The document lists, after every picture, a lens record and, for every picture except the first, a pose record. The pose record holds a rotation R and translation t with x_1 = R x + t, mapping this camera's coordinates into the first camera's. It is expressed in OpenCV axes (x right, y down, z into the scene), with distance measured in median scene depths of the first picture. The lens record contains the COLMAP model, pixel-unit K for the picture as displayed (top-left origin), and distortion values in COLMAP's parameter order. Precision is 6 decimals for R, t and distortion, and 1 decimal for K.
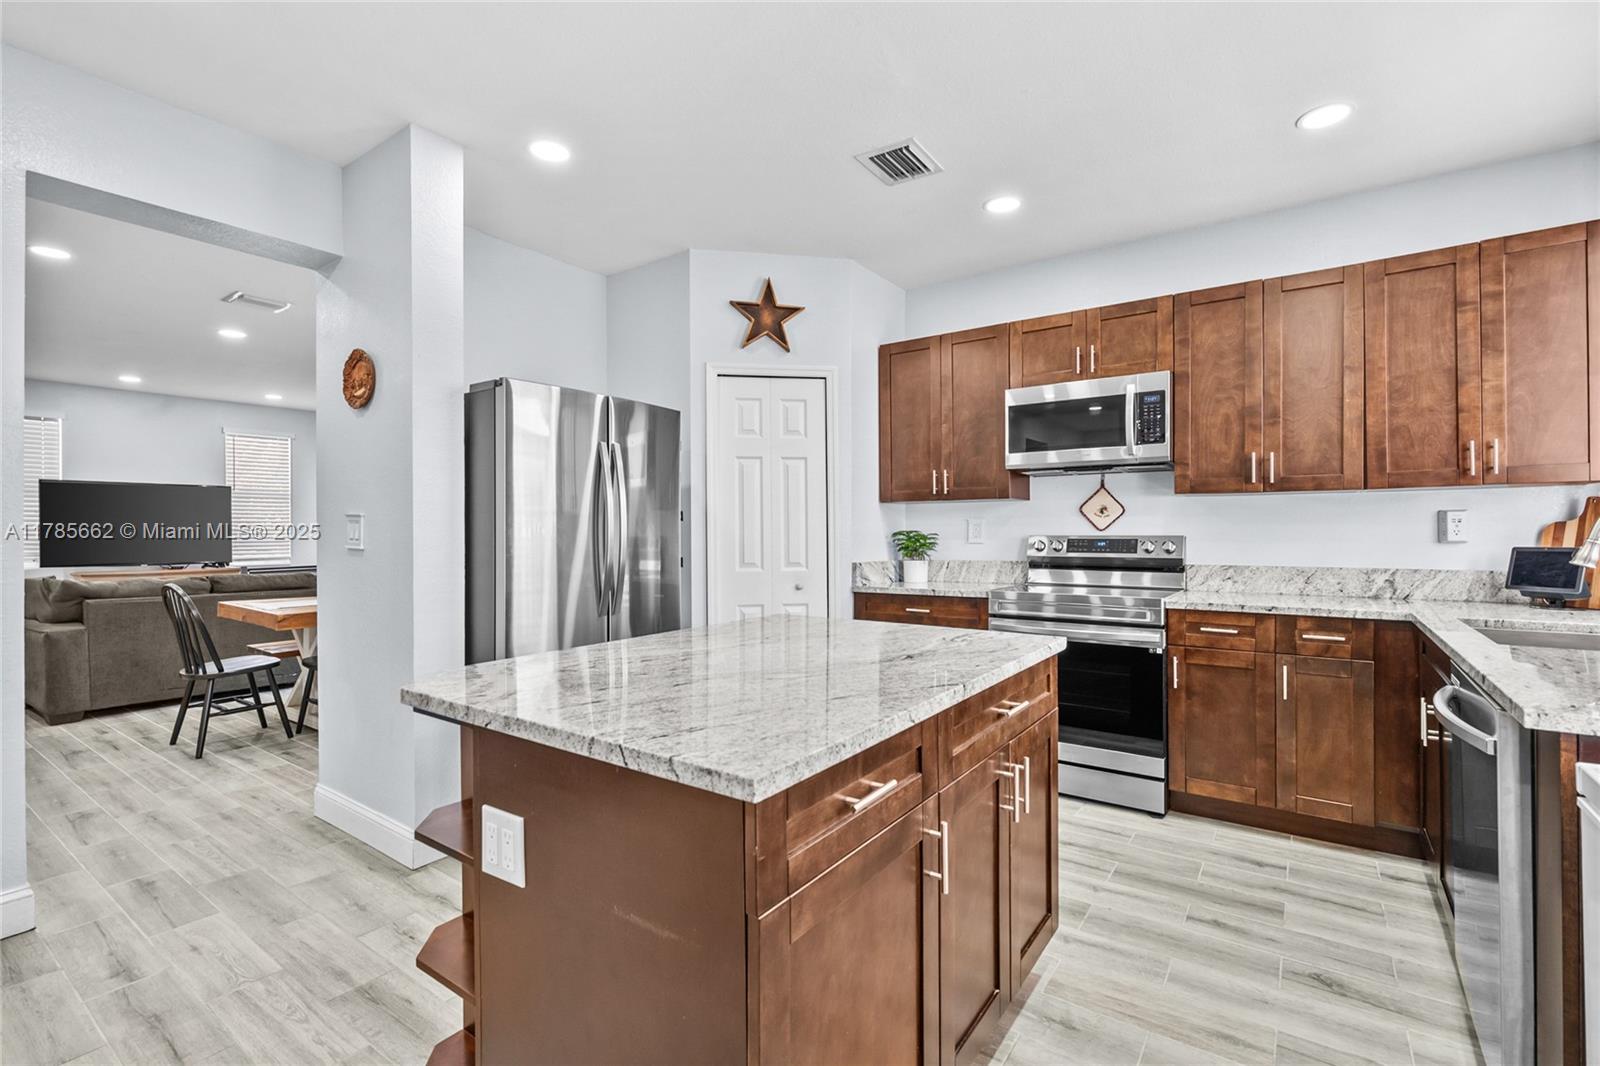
lens RADIAL K [[723.5, 0, 806.4], [0, 723.5, 532.2], [0, 0, 1]] dist [-0.001090, -0.000145]
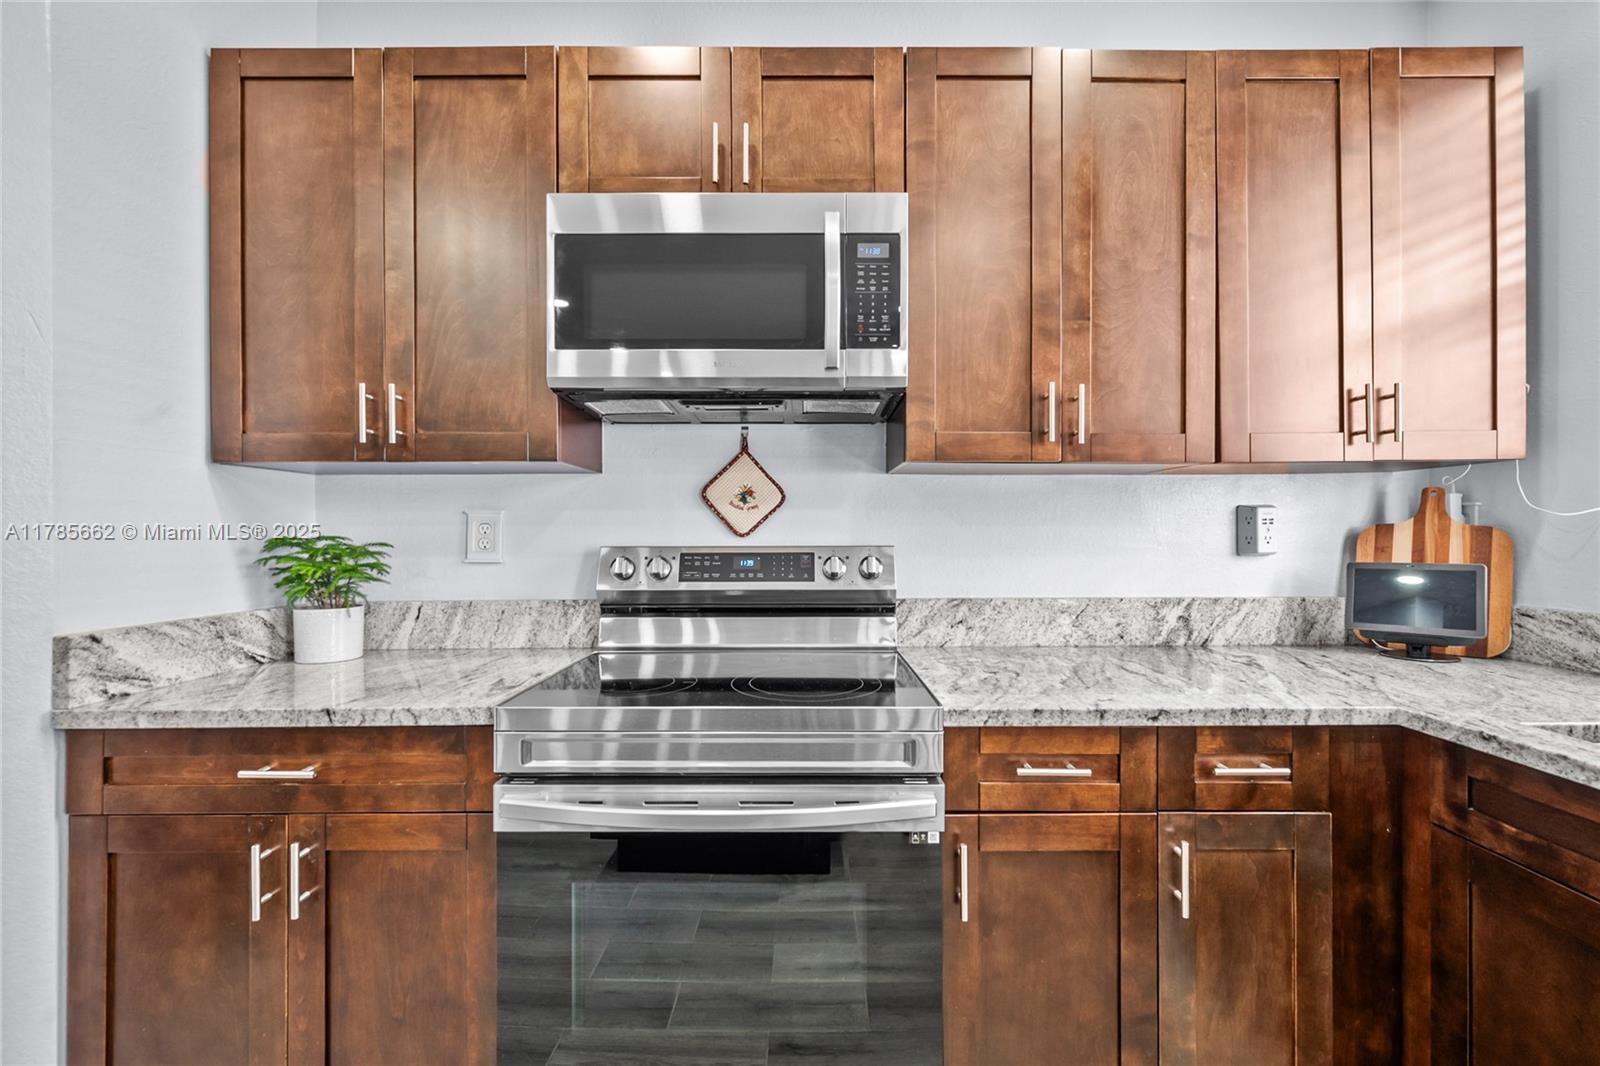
lens RADIAL K [[677.9, 0, 805.2], [0, 677.9, 533.1], [0, 0, 1]] dist [-0.001084, -0.000095]
pose [[0.819793, 0.001128, 0.572659, 0.196404], [-0.000422, 0.999999, -0.001365, -0.004173], [-0.572660, 0.000878, 0.819793, 0.673386]]
